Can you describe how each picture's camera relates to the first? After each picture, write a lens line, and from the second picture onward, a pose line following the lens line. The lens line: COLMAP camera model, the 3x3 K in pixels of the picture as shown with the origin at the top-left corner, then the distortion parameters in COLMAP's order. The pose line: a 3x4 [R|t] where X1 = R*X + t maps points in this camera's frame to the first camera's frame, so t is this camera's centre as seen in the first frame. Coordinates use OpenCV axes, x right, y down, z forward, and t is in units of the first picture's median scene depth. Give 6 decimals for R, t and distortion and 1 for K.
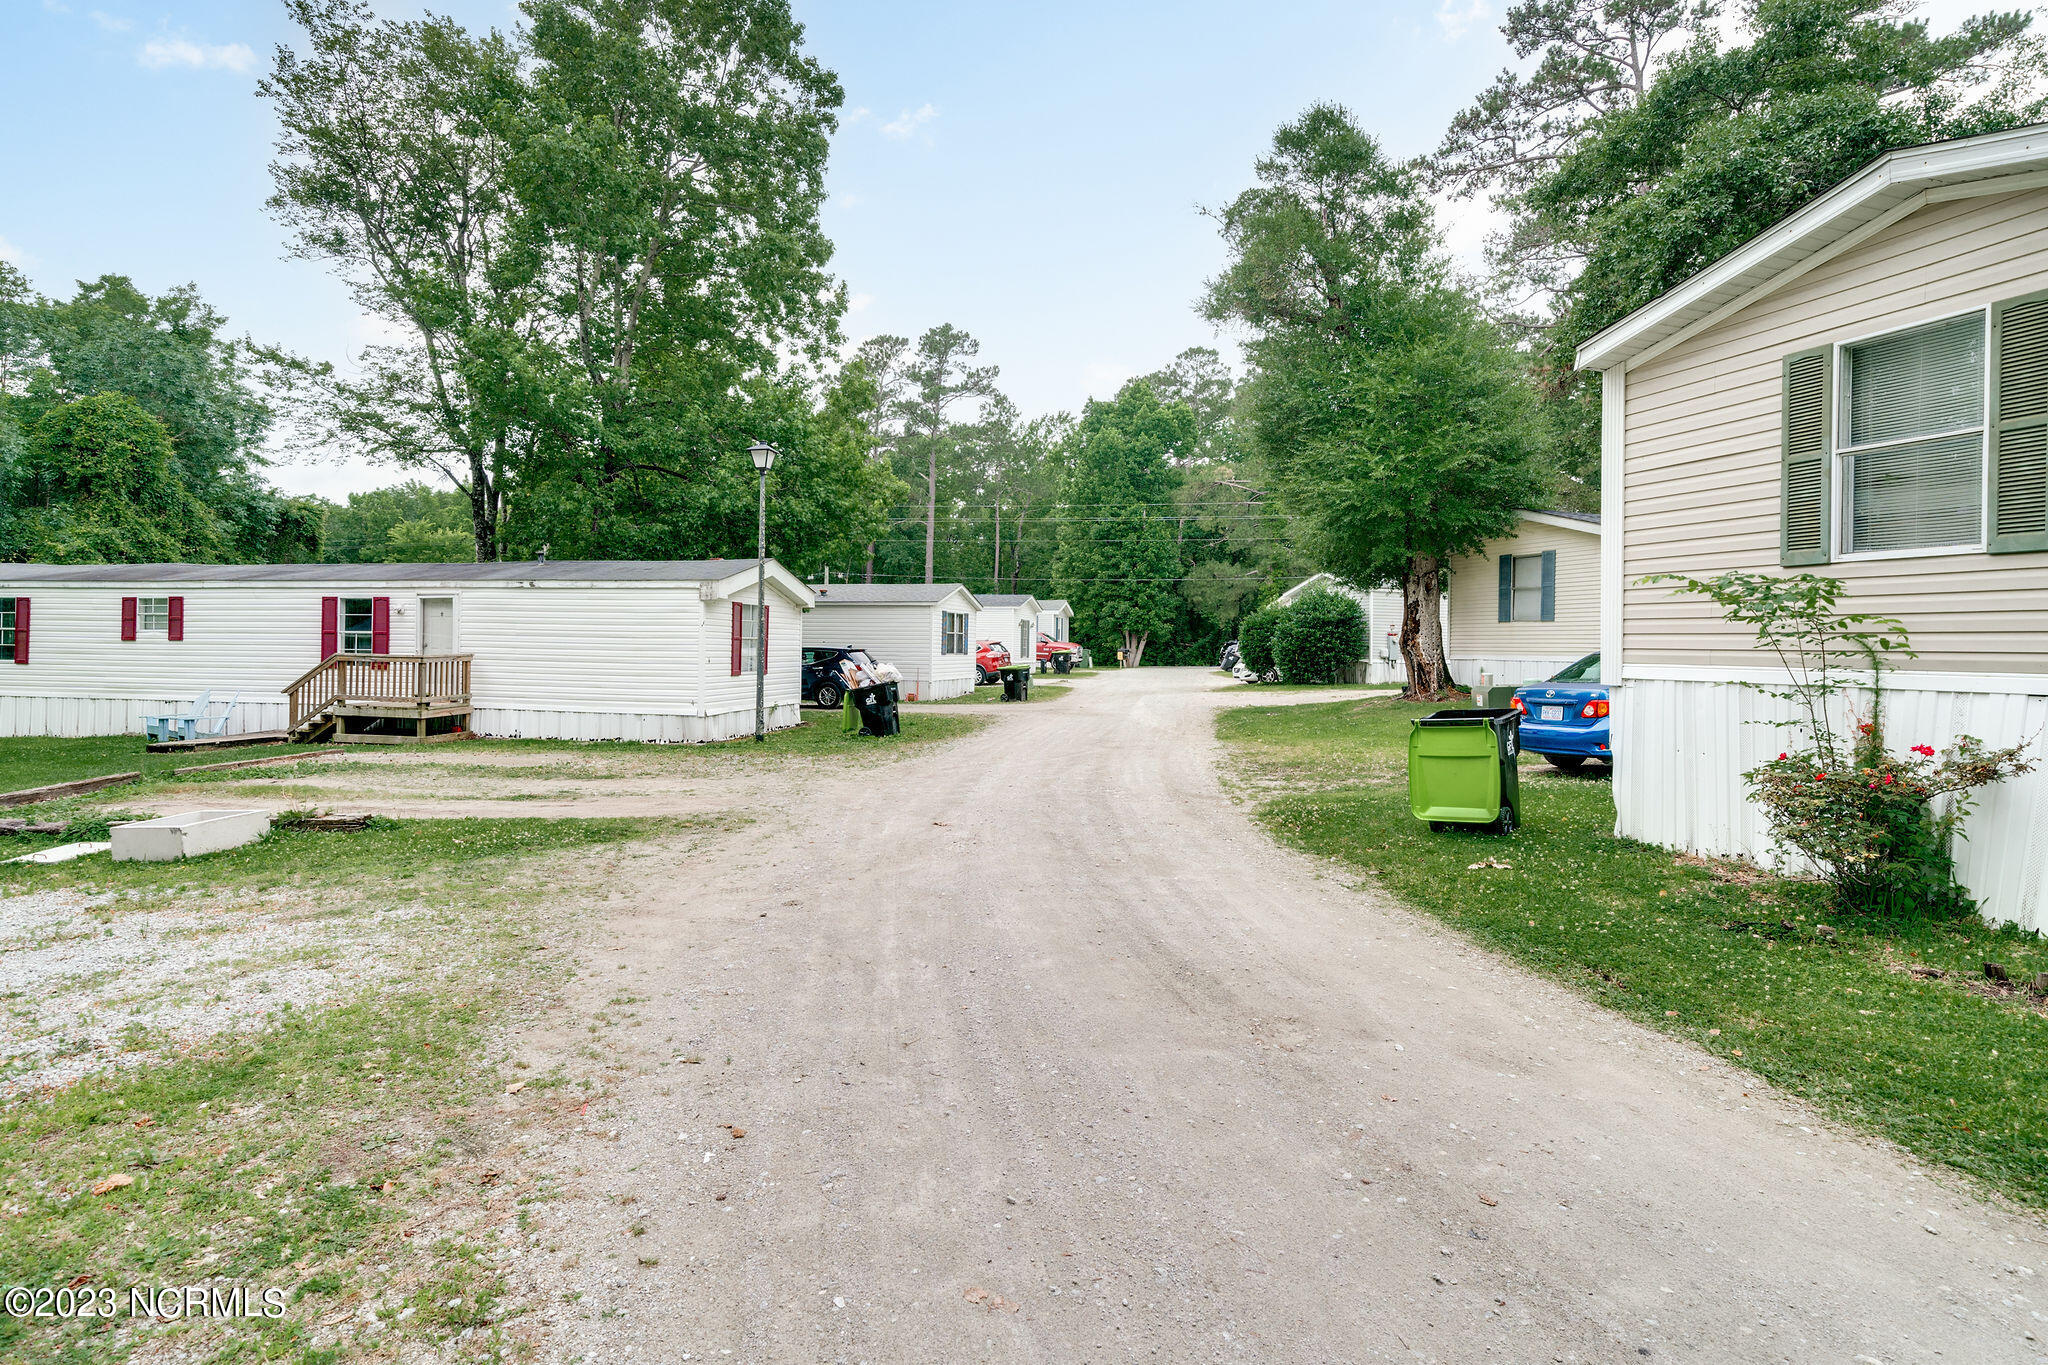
lens RADIAL K [[997.2, 0, 1023.7], [0, 997.2, 632.9], [0, 0, 1]] dist [-0.000003, 0.000077]
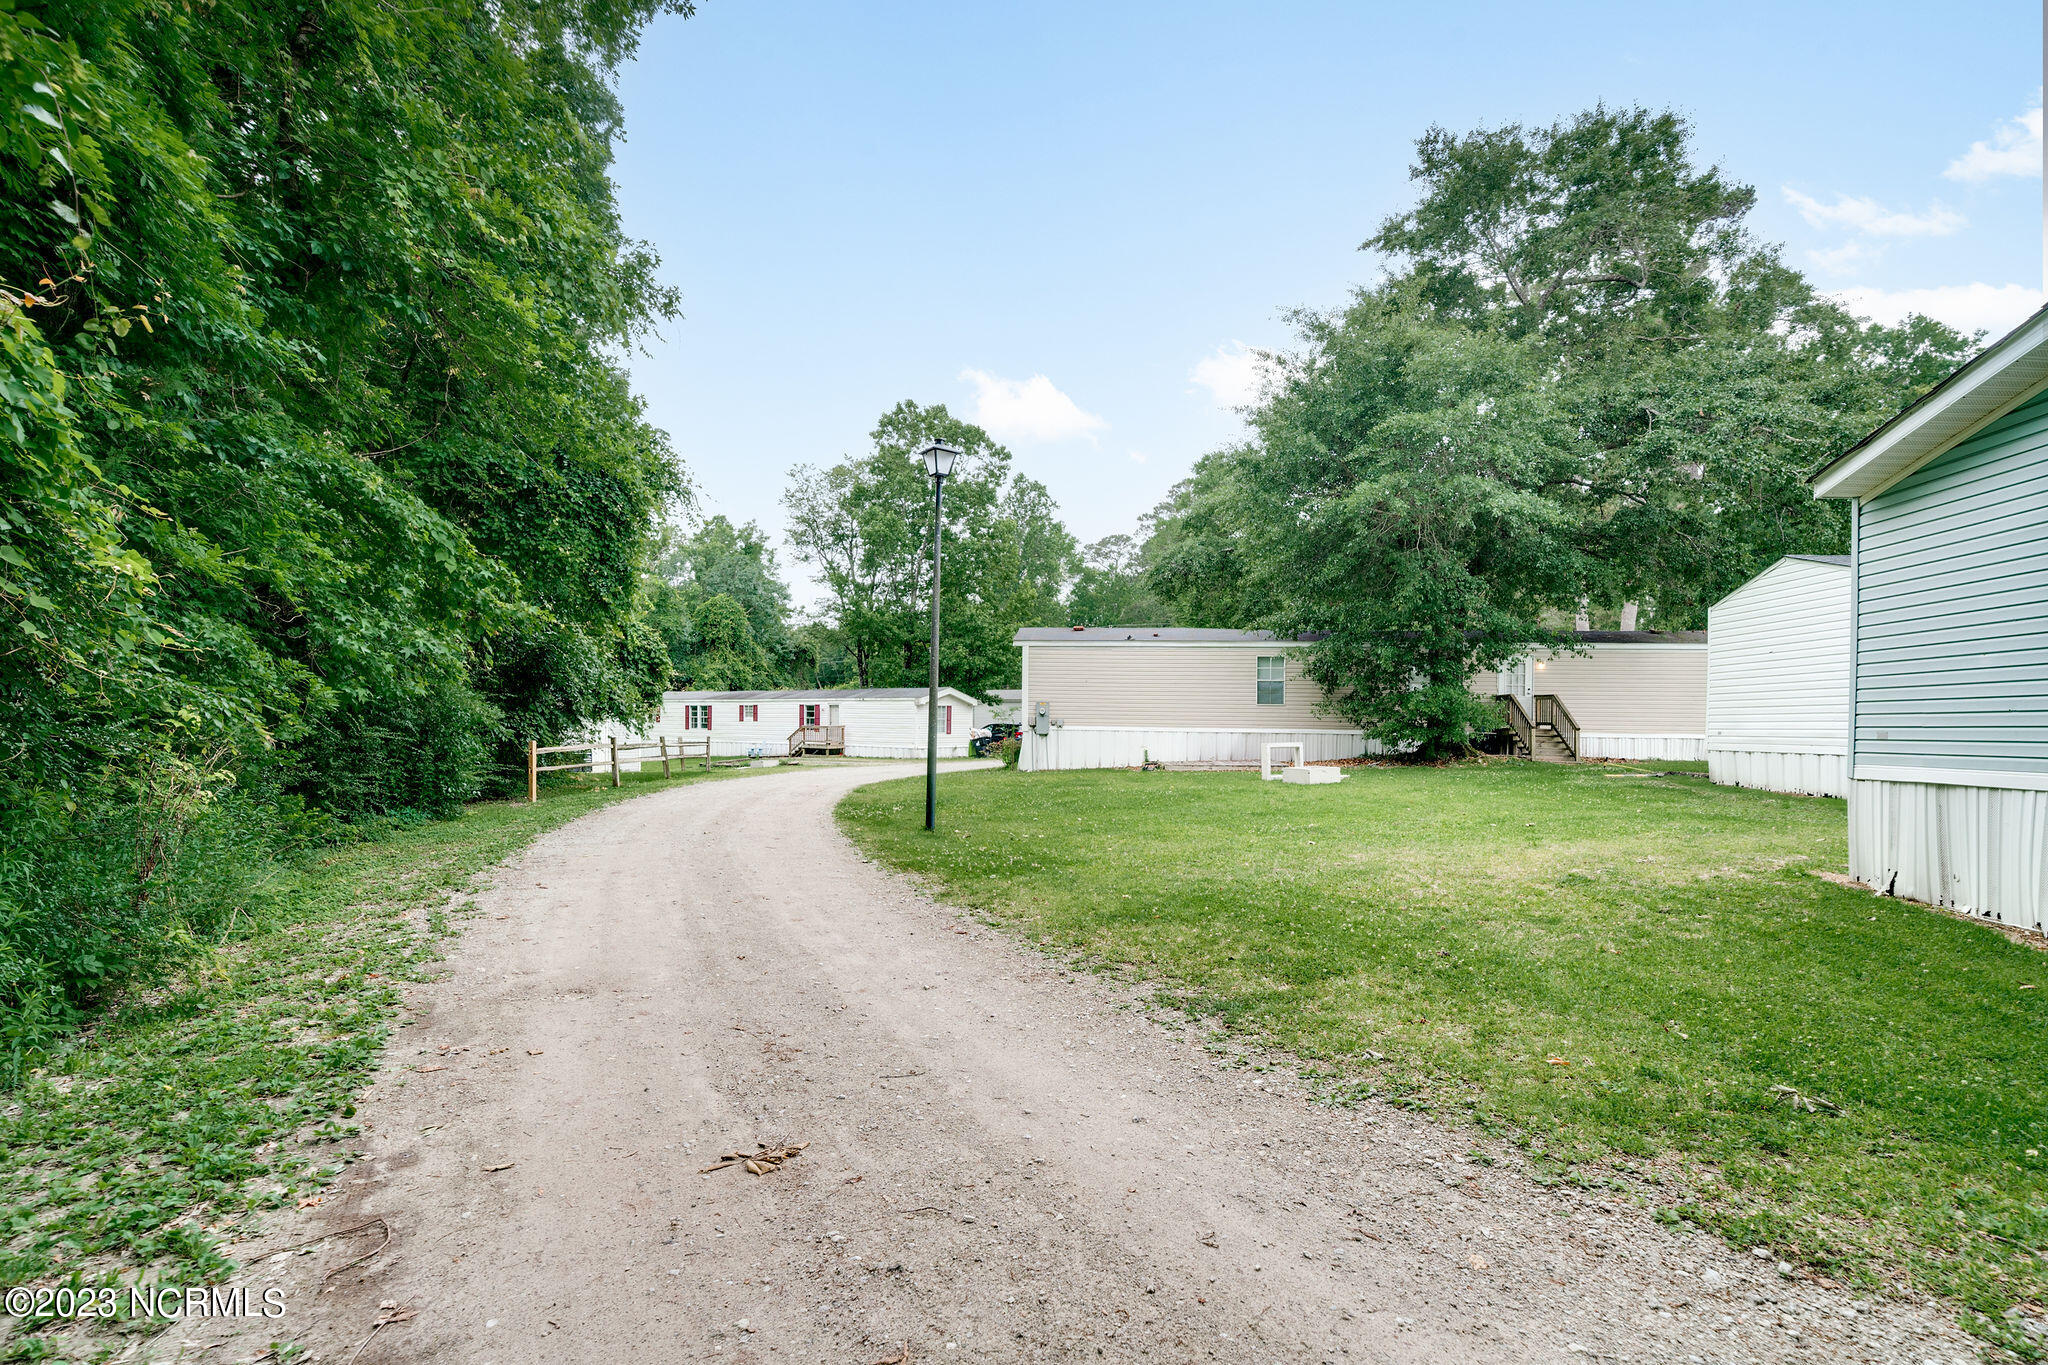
lens RADIAL K [[994.2, 0, 1024.3], [0, 994.2, 723.8], [0, 0, 1]] dist [-0.000050, 0.000007]
pose [[0.910609, -0.003262, -0.413257, 0.857497], [0.008388, 0.999909, 0.010589, -0.006815], [0.413184, -0.013109, 0.910553, -1.069341]]
